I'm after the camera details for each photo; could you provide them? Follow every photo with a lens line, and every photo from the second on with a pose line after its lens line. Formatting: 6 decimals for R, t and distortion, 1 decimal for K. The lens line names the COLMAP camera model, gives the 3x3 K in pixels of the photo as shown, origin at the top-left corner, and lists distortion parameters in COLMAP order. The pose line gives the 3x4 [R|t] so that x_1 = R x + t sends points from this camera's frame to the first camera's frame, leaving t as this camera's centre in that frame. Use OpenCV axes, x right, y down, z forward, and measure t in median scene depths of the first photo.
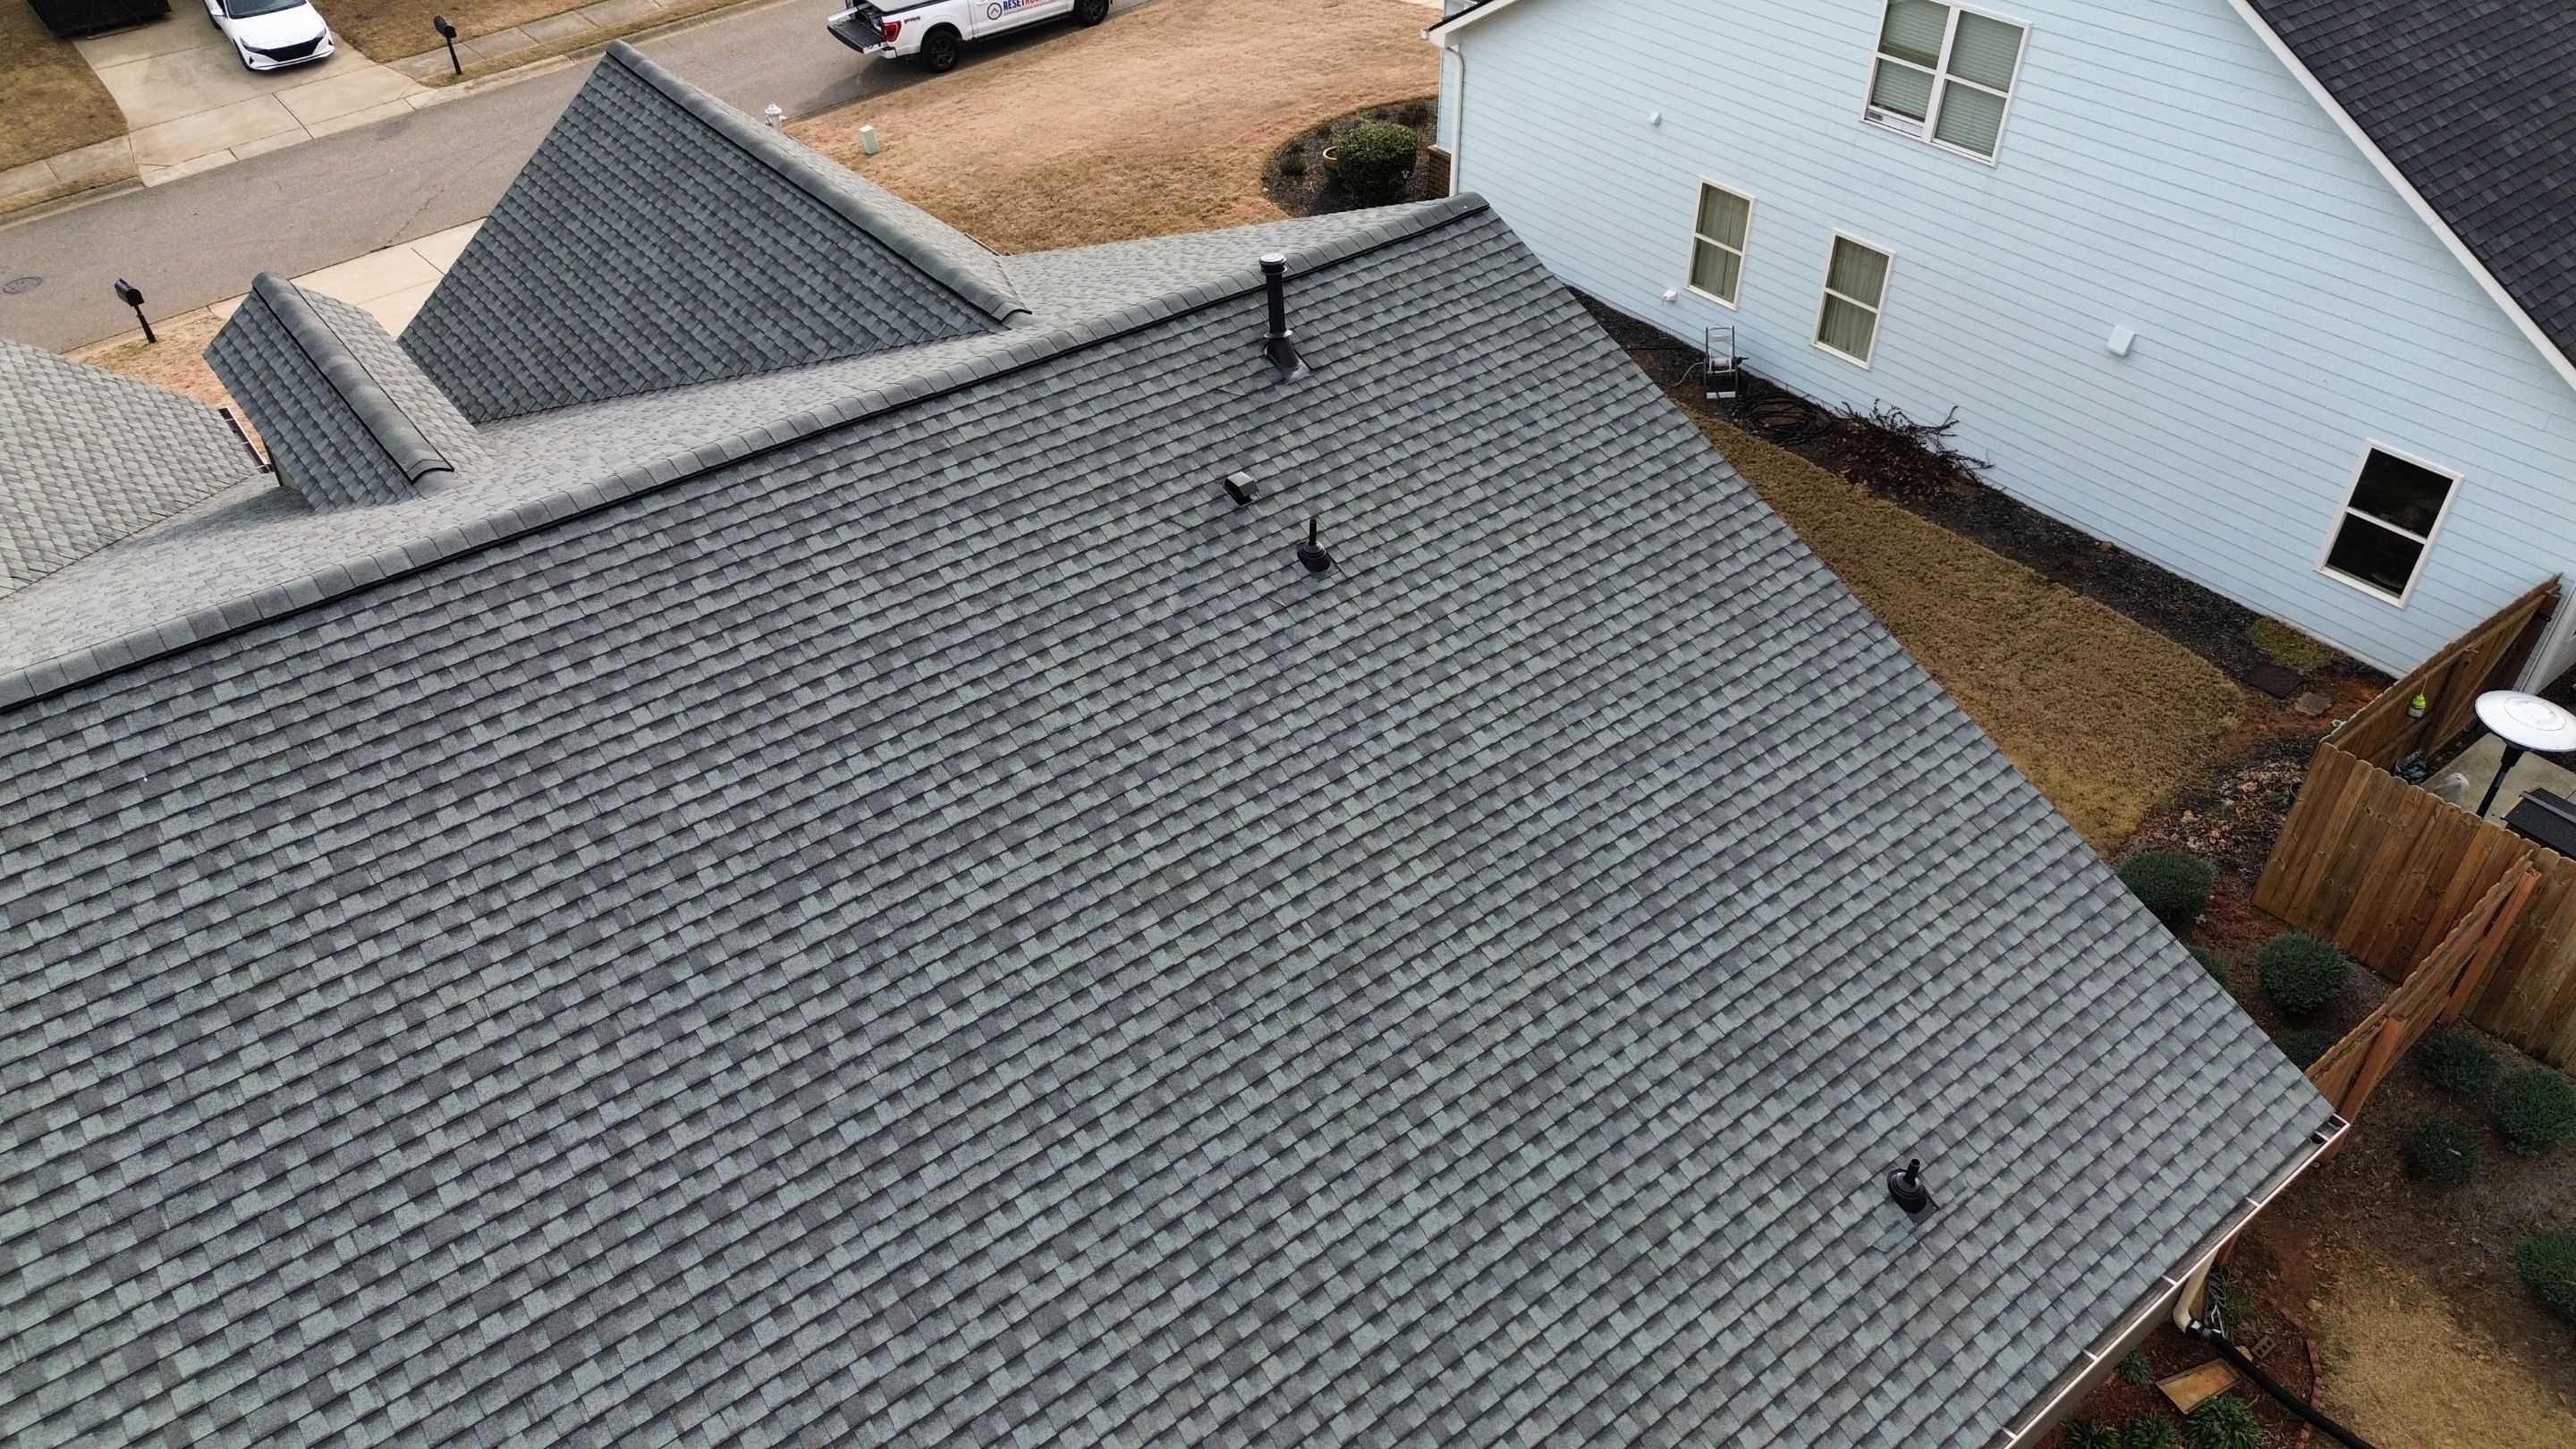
lens RADIAL K [[1818.8, 0, 1295.7], [0, 1818.8, 721.5], [0, 0, 1]] dist [0.068509, -0.060016]
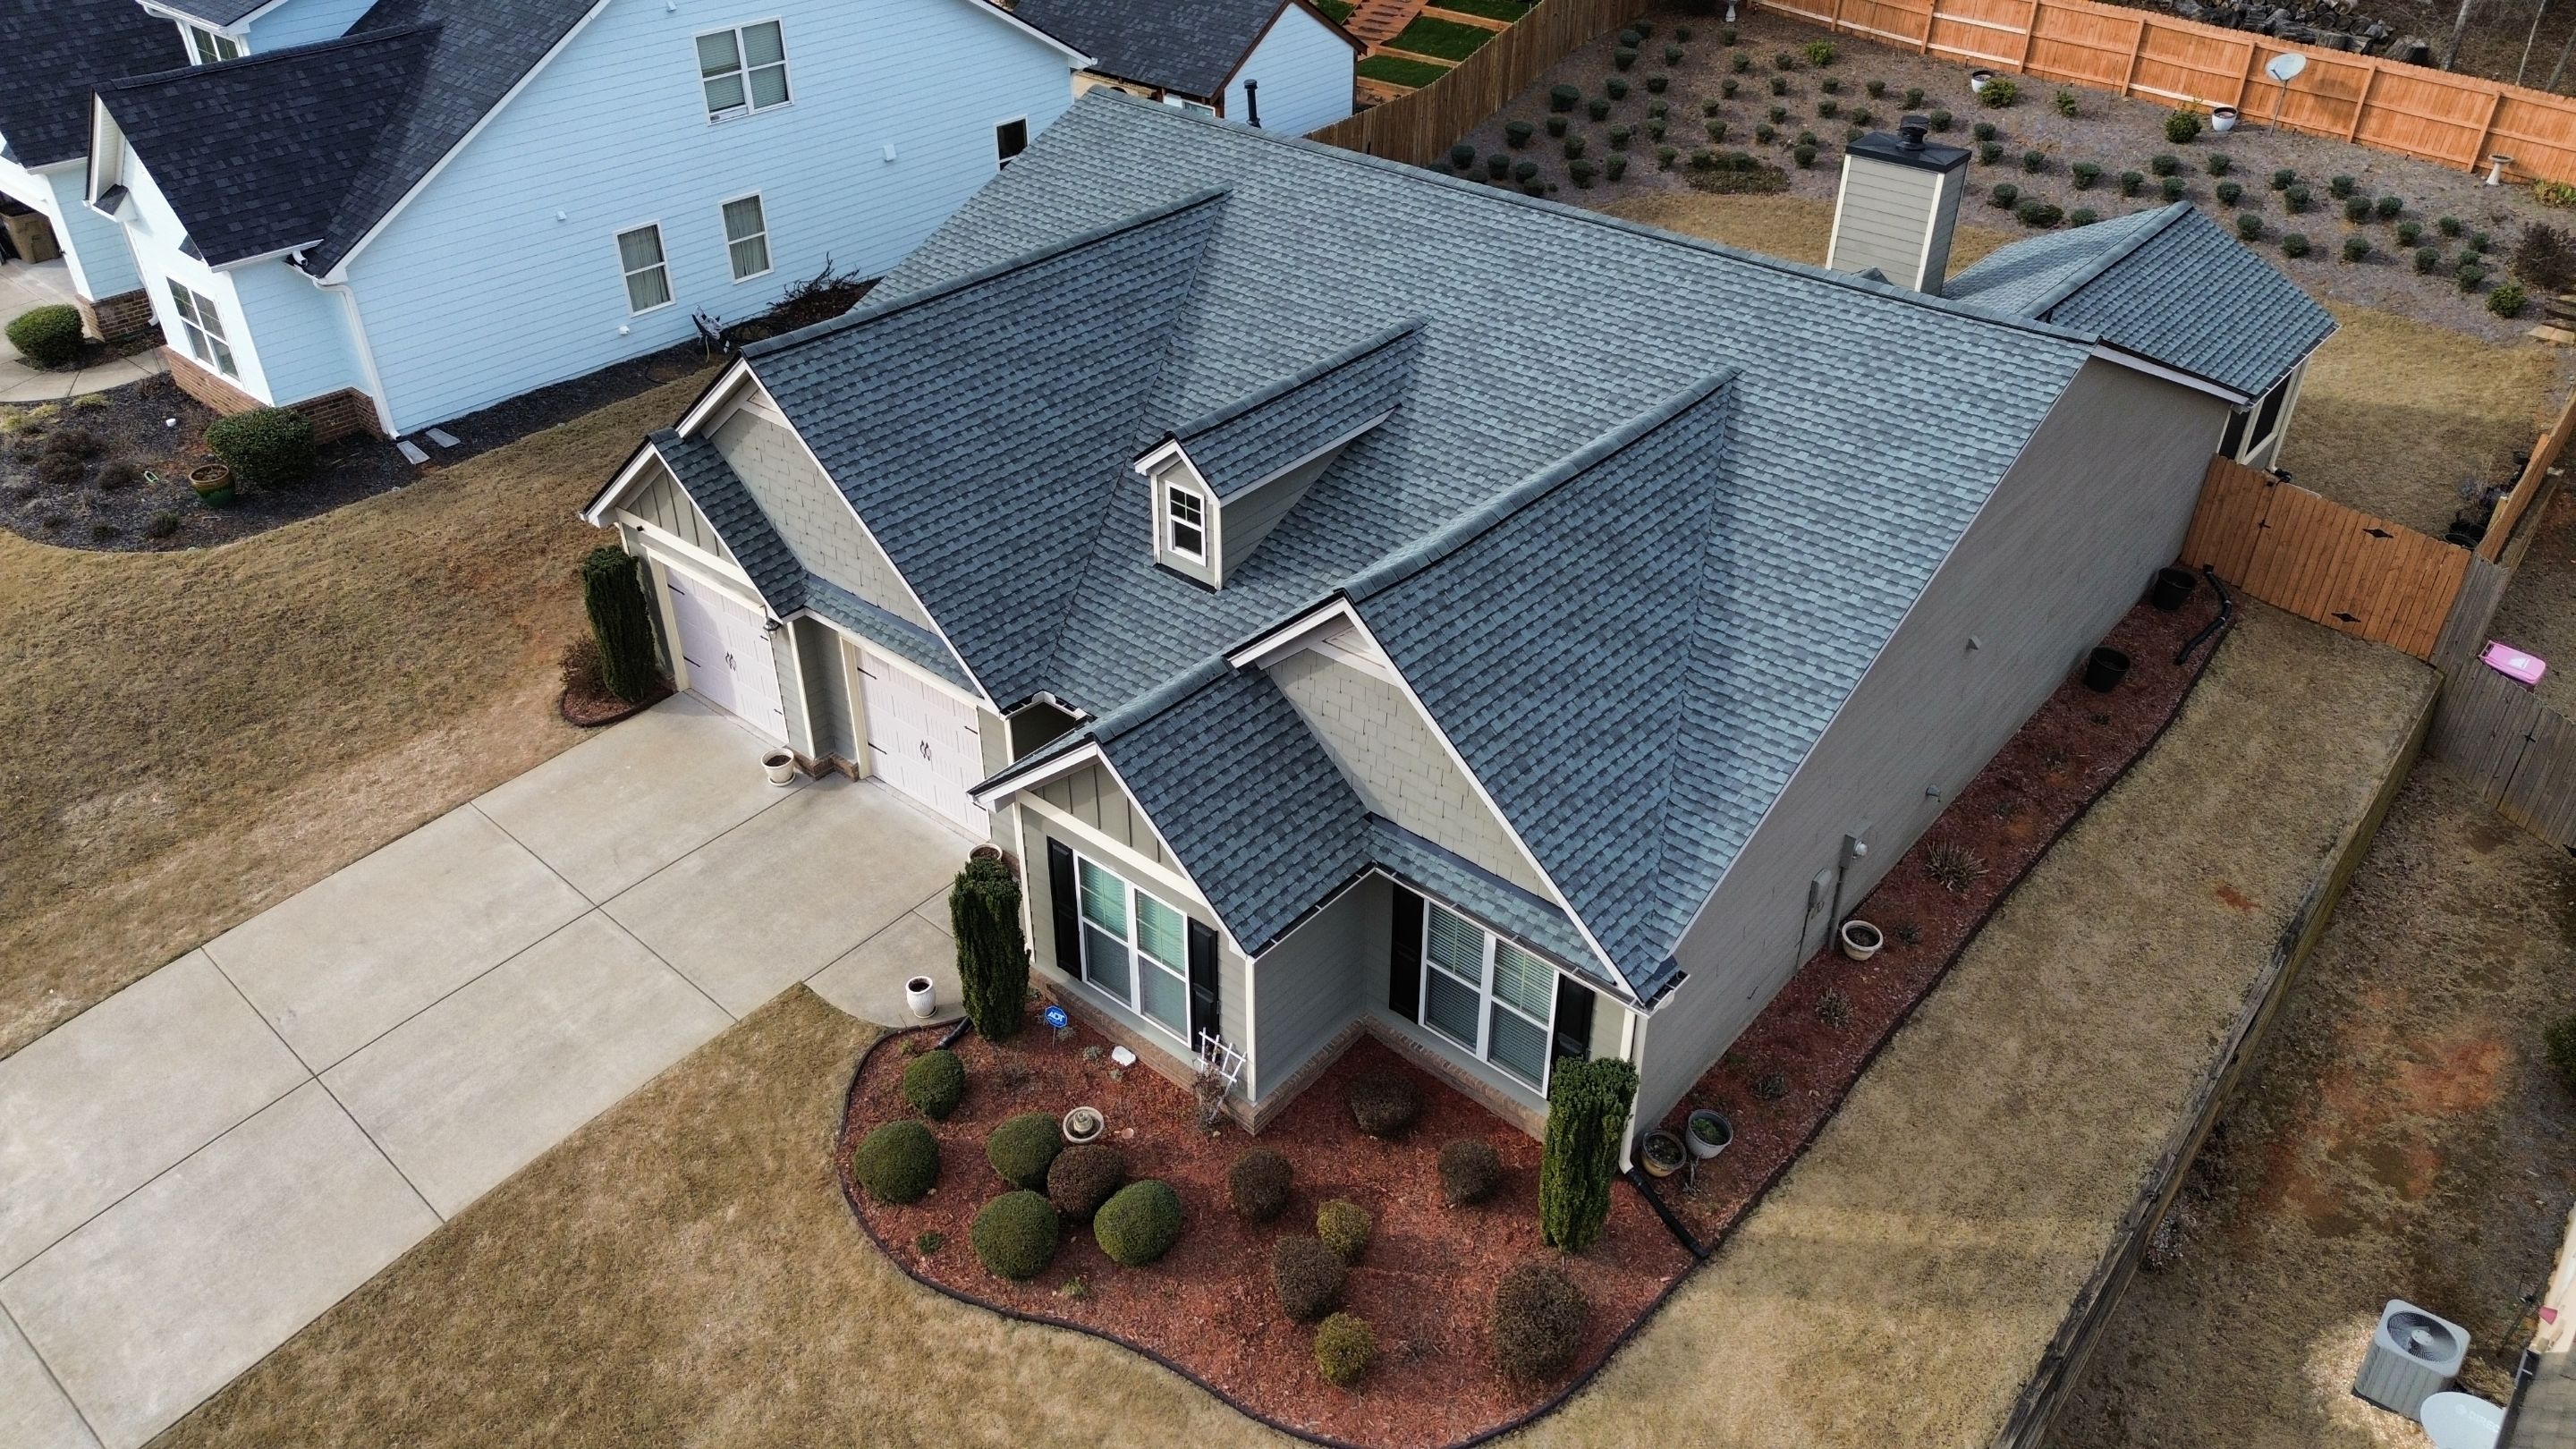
lens RADIAL K [[1818.8, 0, 1287.2], [0, 1818.8, 719.4], [0, 0, 1]] dist [0.068509, -0.060016]
pose [[-0.191317, -0.550055, 0.812919, -2.476192], [0.606069, 0.585265, 0.538651, -1.097250], [-0.772061, 0.595738, 0.221400, 1.141934]]
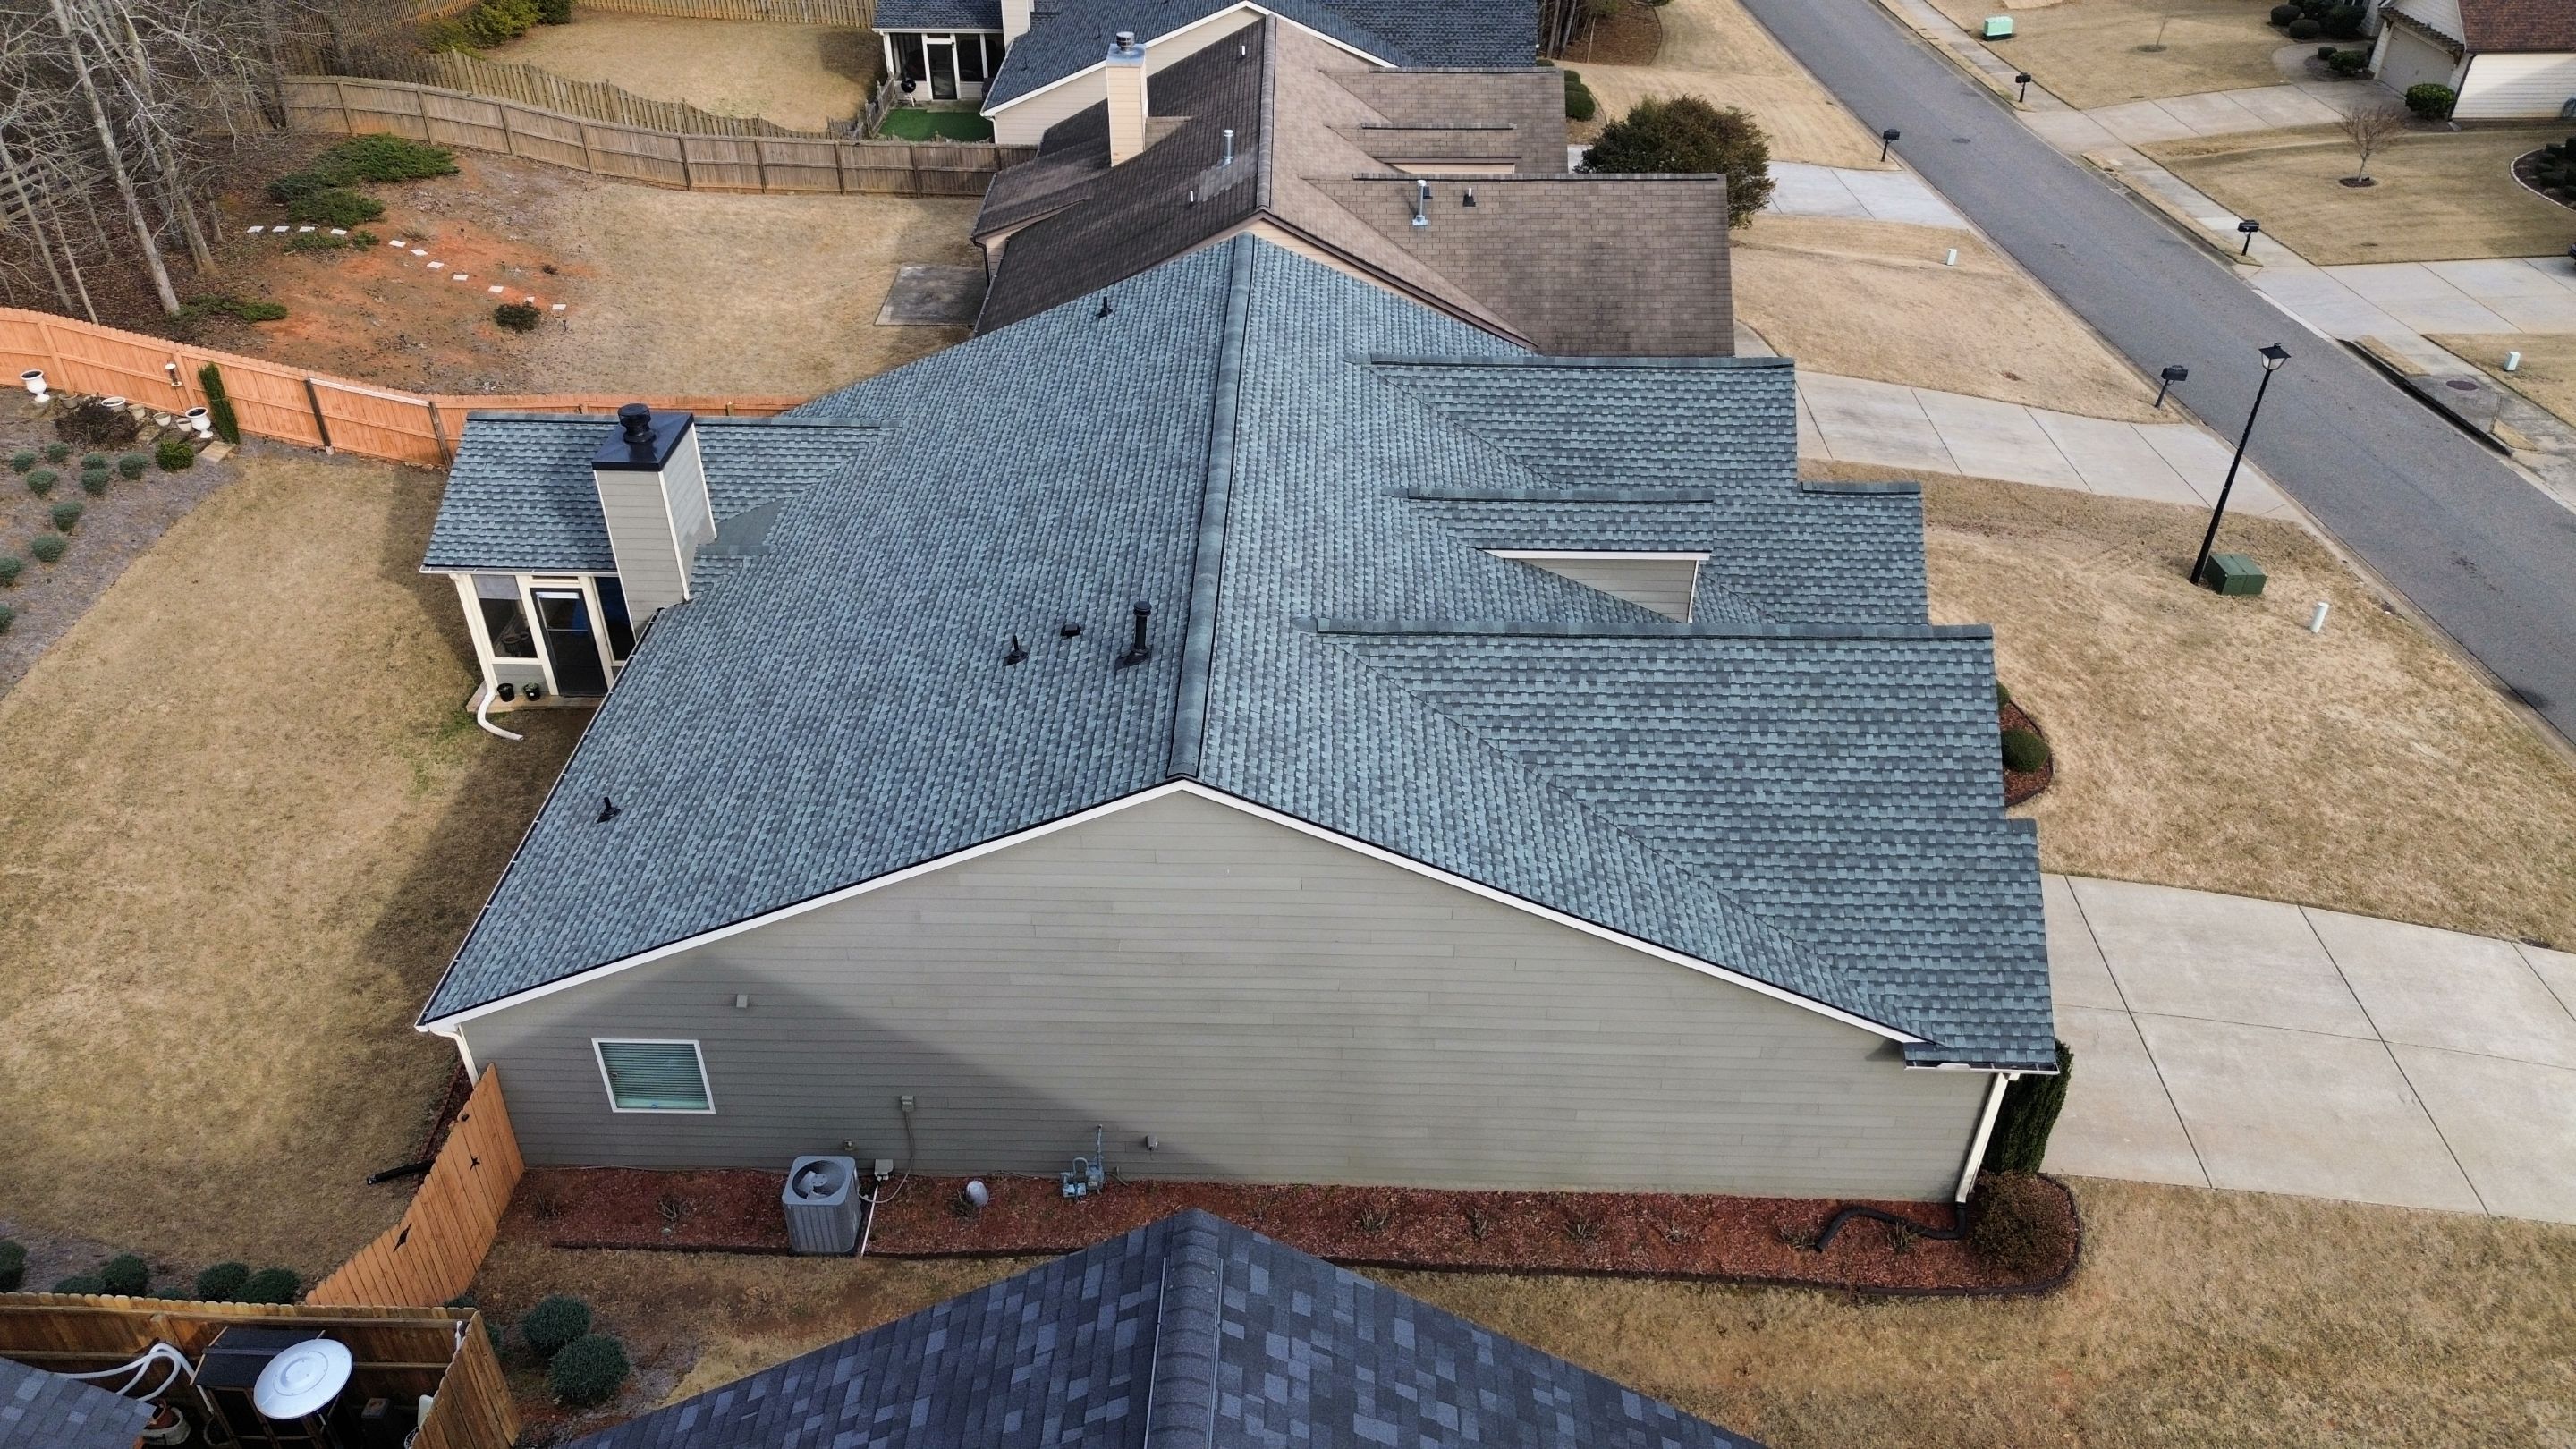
lens RADIAL K [[1818.8, 0, 1288.4], [0, 1818.8, 715.9], [0, 0, 1]] dist [0.068509, -0.060016]
pose [[-0.640800, 0.436780, -0.631346, 1.105361], [-0.481156, 0.412322, 0.773615, -1.764928], [0.598218, 0.799508, -0.054057, 1.491887]]
